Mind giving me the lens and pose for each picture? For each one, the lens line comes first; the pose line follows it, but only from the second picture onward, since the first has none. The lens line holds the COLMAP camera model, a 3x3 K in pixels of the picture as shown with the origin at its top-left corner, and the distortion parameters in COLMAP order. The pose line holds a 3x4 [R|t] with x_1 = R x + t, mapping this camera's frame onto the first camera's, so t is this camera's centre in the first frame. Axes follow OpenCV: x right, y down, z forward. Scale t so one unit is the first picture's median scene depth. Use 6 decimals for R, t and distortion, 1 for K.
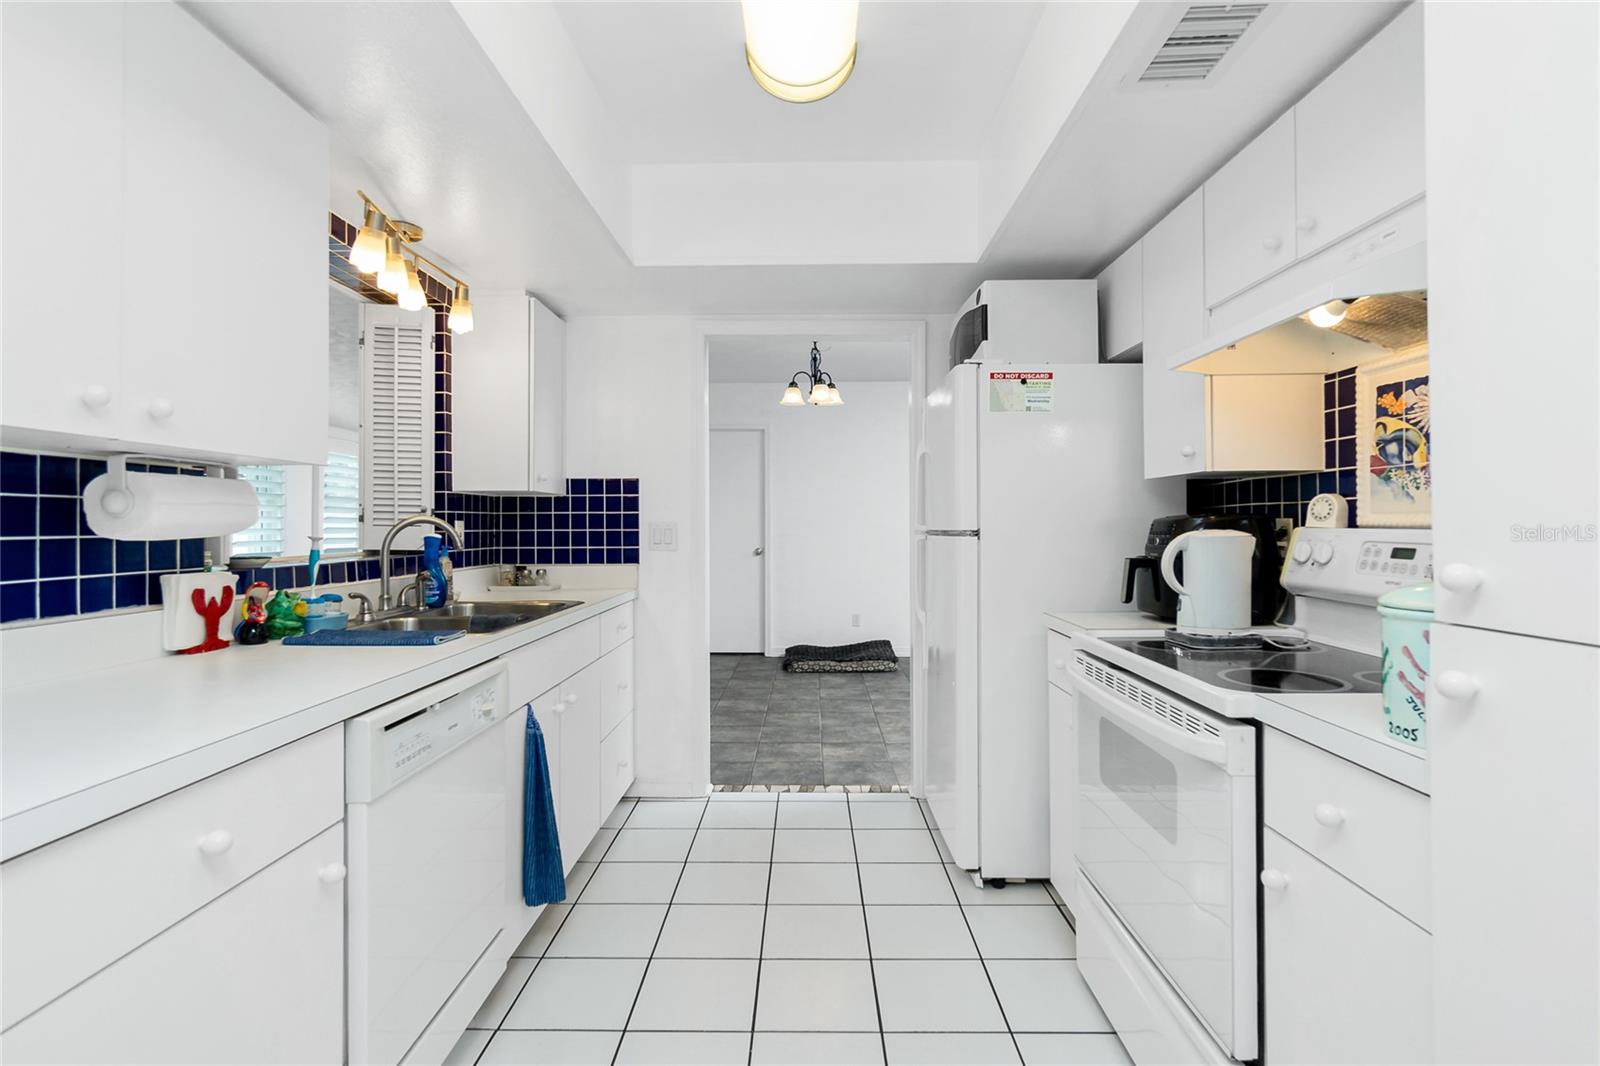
lens RADIAL K [[783.2, 0, 802.3], [0, 783.2, 521.5], [0, 0, 1]] dist [-0.010719, 0.000359]
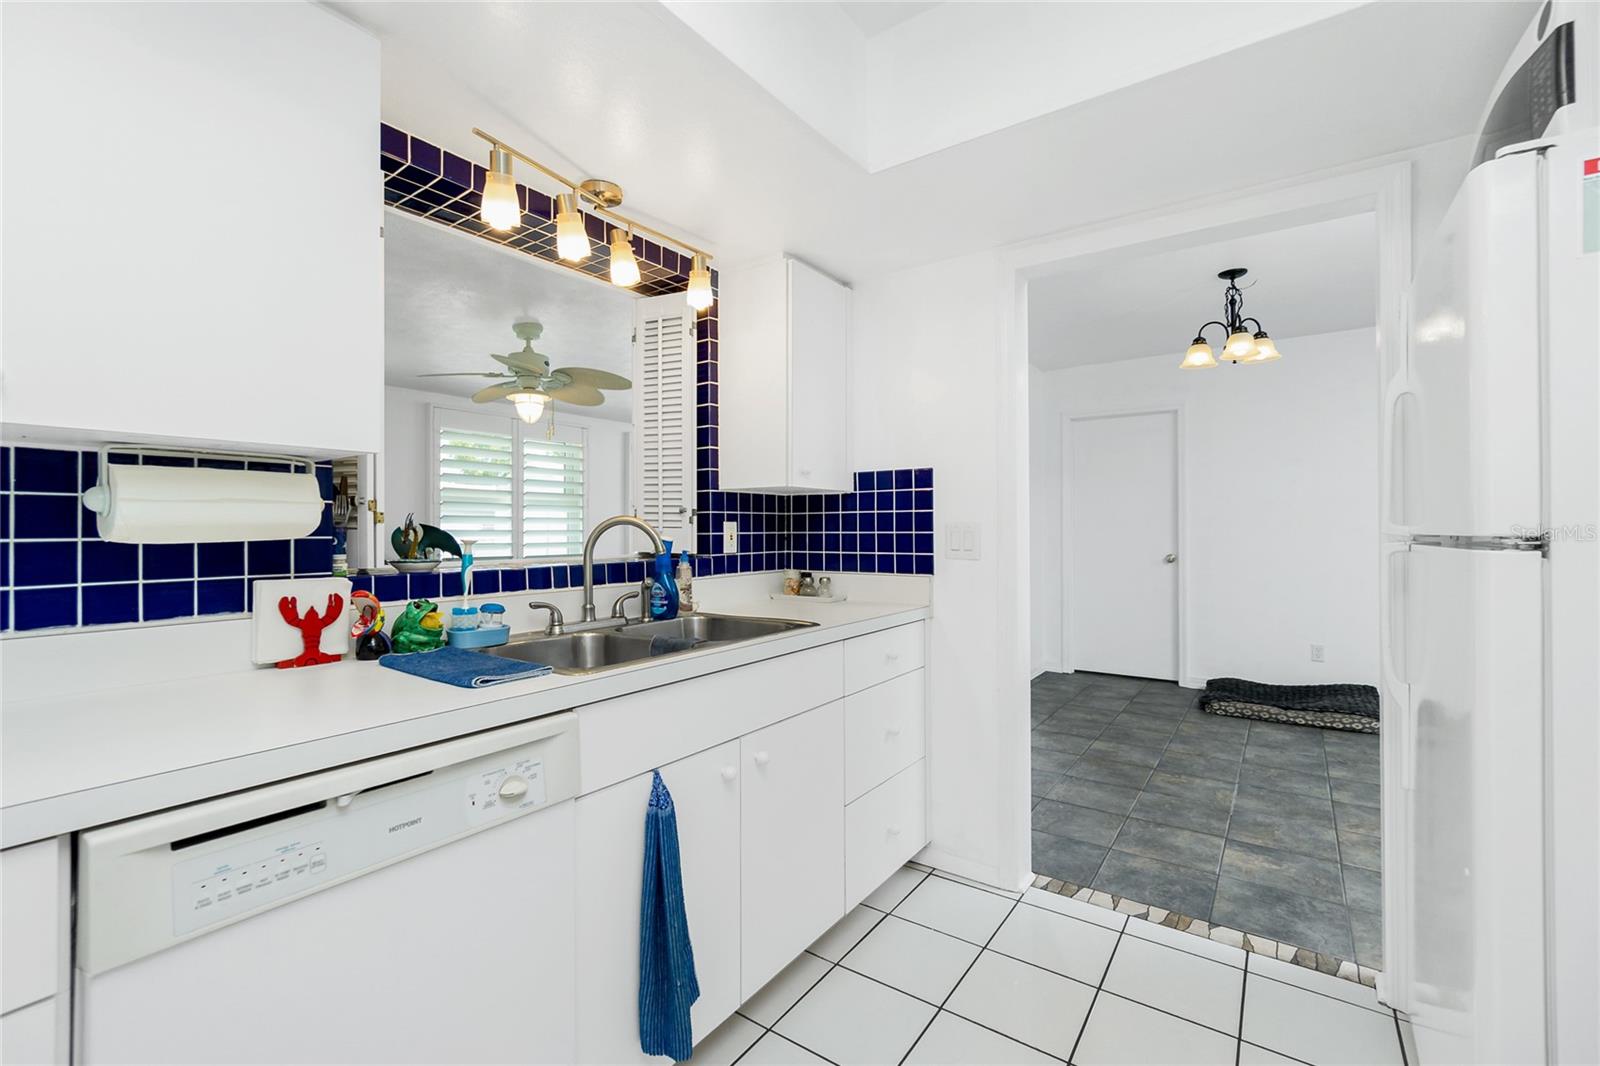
lens RADIAL K [[697.6, 0, 782.1], [0, 697.6, 526.8], [0, 0, 1]] dist [-0.004639, 0.000136]
pose [[0.814167, -0.001765, -0.580629, 0.088148], [0.003902, 0.999989, 0.002431, 0.002928], [0.580618, -0.004245, 0.814165, 0.374733]]
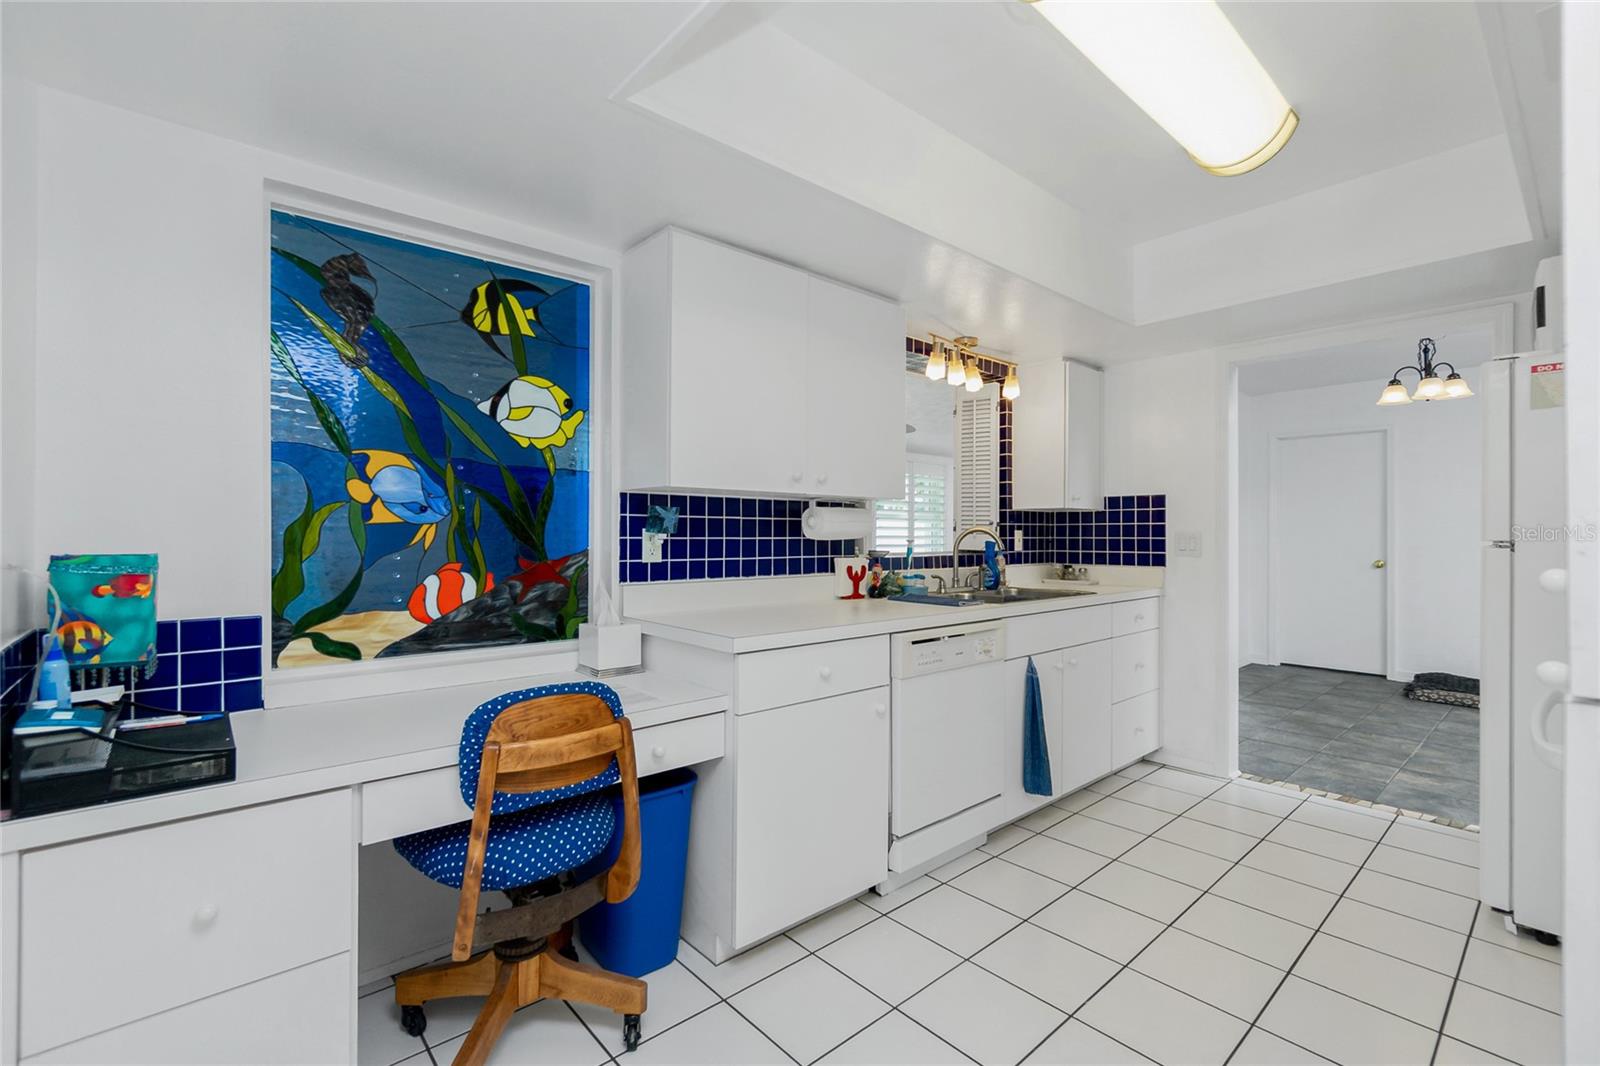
lens RADIAL K [[704.6, 0, 786.1], [0, 704.6, 533.5], [0, 0, 1]] dist [-0.002224, 0.000839]
pose [[0.663671, 0.003283, -0.748017, 0.231441], [-0.000858, 0.999993, 0.003628, 0.000383], [0.748024, -0.001766, 0.663669, -0.148812]]
